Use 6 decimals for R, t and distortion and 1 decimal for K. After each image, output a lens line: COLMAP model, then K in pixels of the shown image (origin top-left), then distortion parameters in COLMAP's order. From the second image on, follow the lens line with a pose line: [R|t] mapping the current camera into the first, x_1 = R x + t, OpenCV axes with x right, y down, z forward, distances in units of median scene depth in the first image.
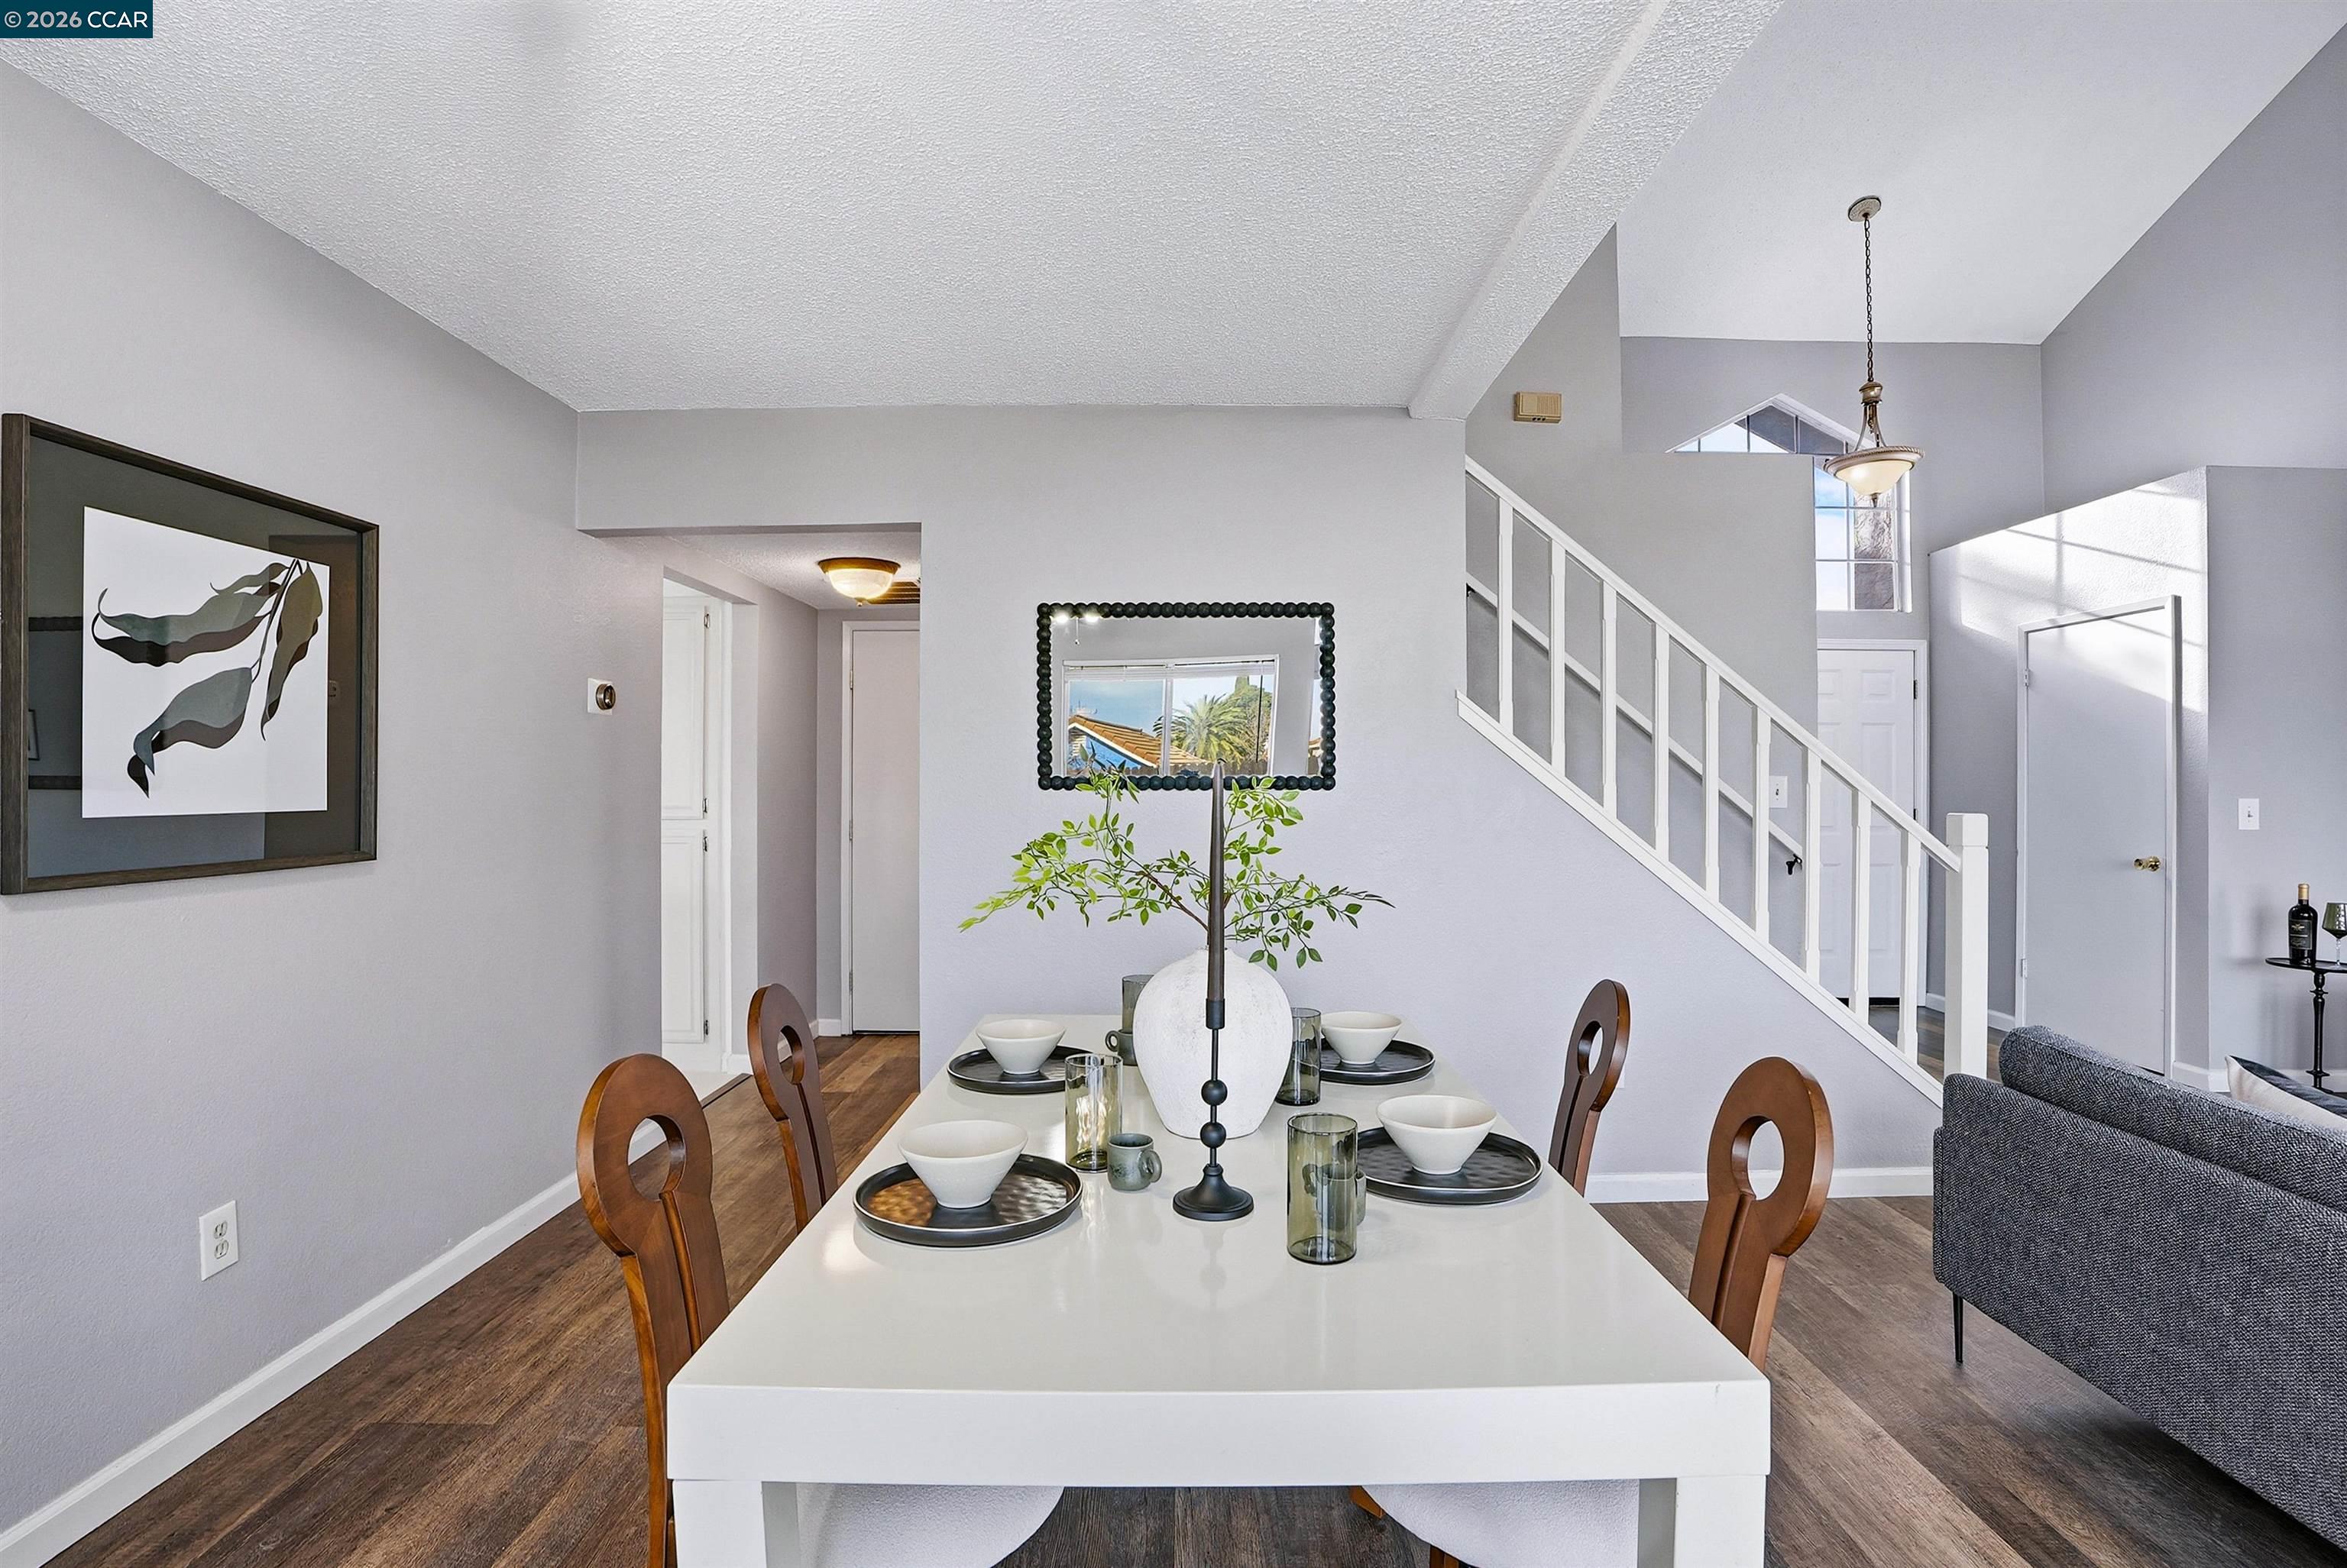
lens RADIAL K [[1107.4, 0, 1179.5], [0, 1107.4, 776.6], [0, 0, 1]] dist [-0.064283, 0.020737]
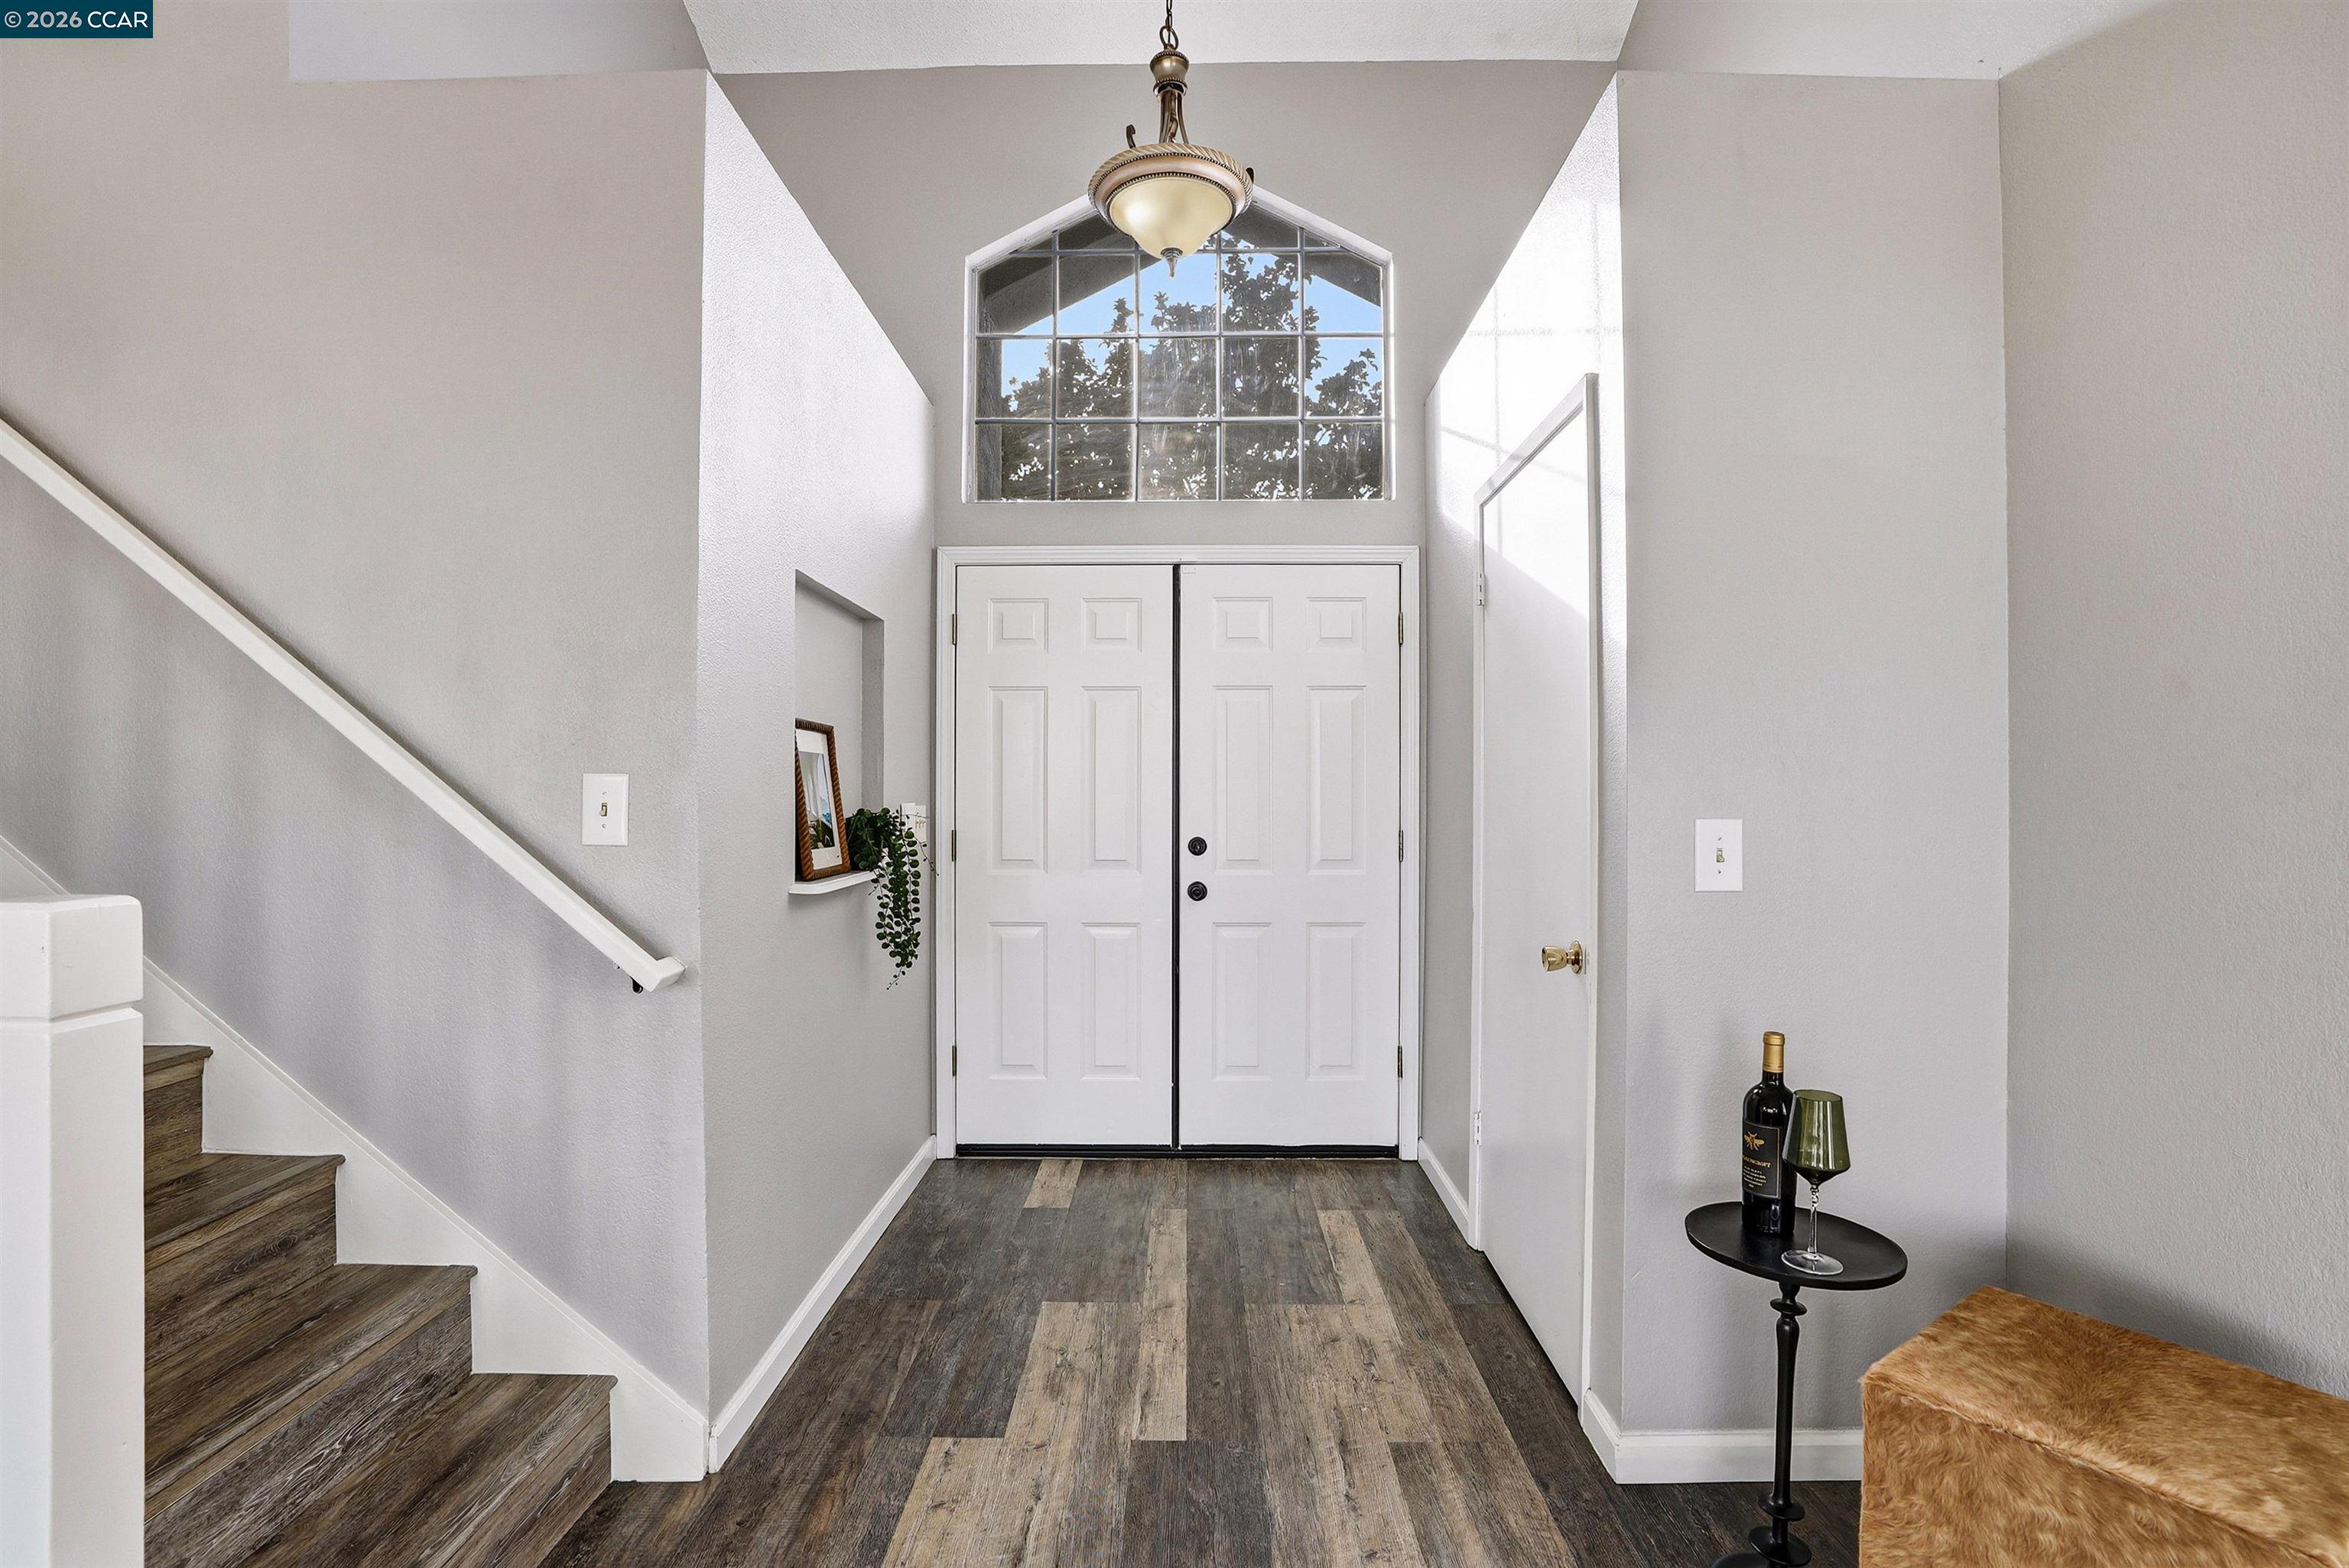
lens RADIAL K [[1108.4, 0, 1163.9], [0, 1108.4, 785.5], [0, 0, 1]] dist [-0.064283, 0.020737]
pose [[0.999752, -0.006765, -0.021239, 0.865429], [0.006804, 0.999975, 0.001790, 0.004942], [0.021226, -0.001934, 0.999773, 0.598885]]
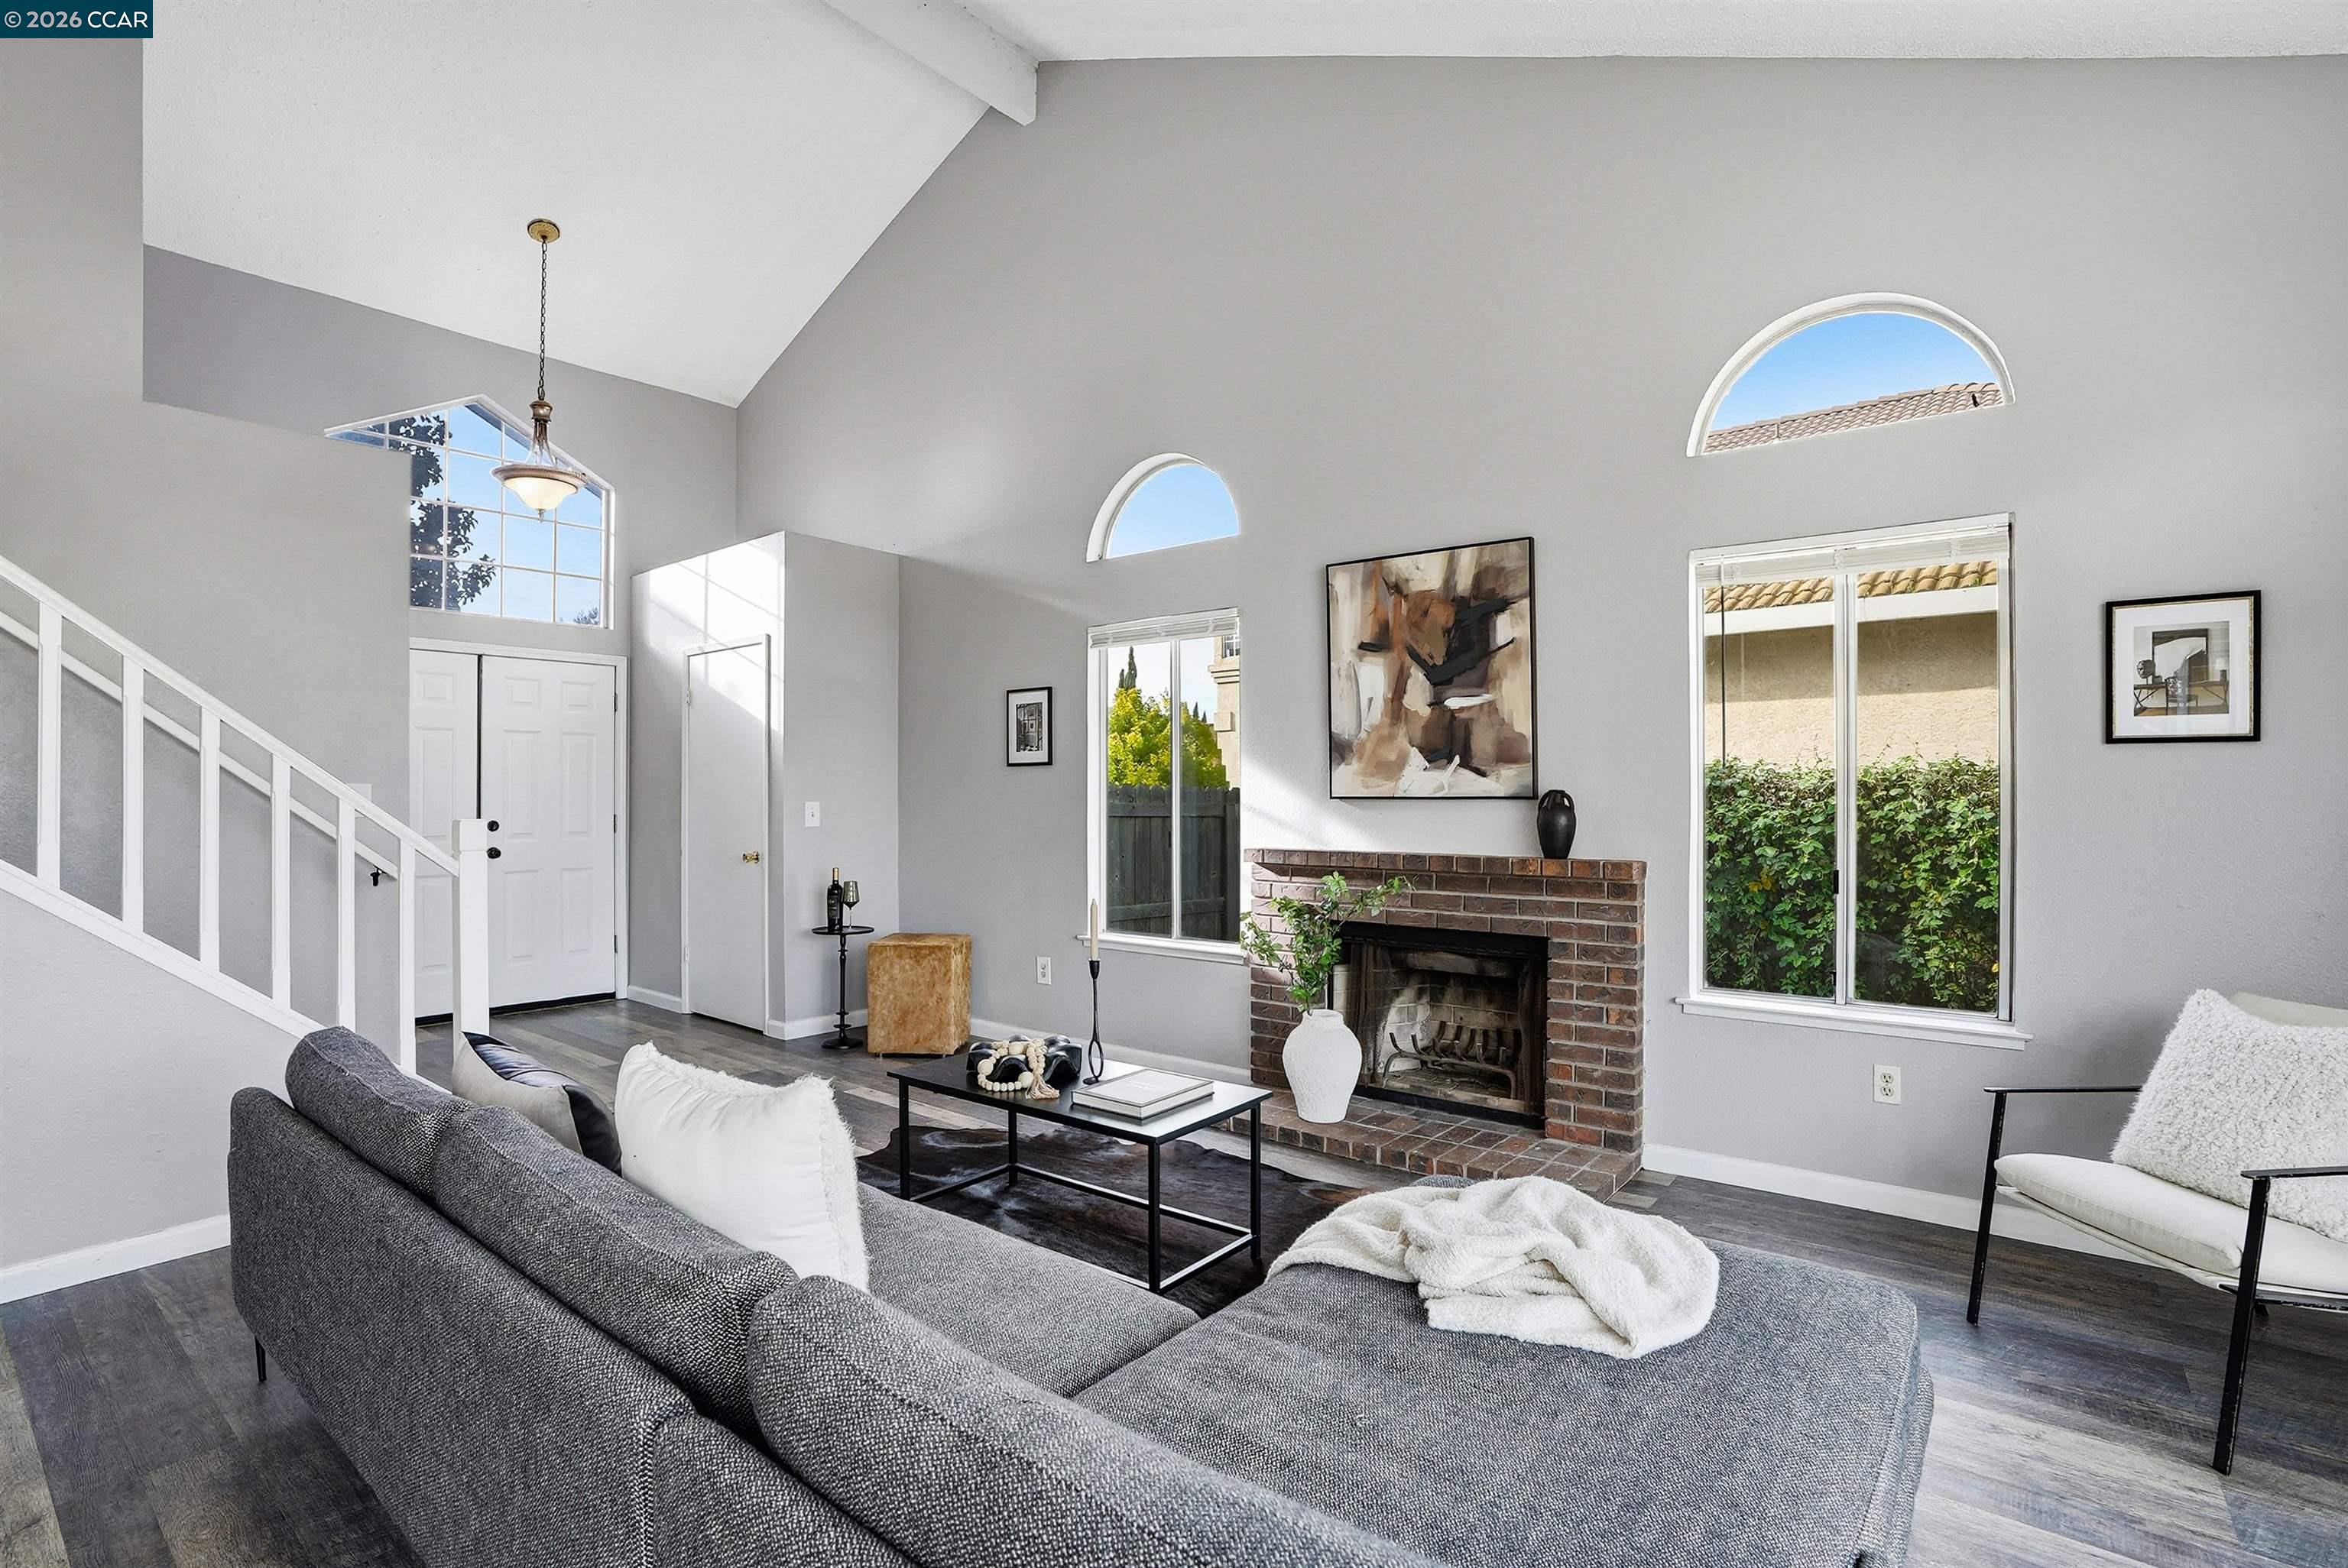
lens RADIAL K [[1107.9, 0, 1179.1], [0, 1107.9, 795.5], [0, 0, 1]] dist [-0.064283, 0.020737]
pose [[0.628082, -0.007942, 0.778106, 0.296452], [0.001056, 0.999956, 0.009354, 0.001976], [-0.778146, -0.005054, 0.628063, -0.165728]]
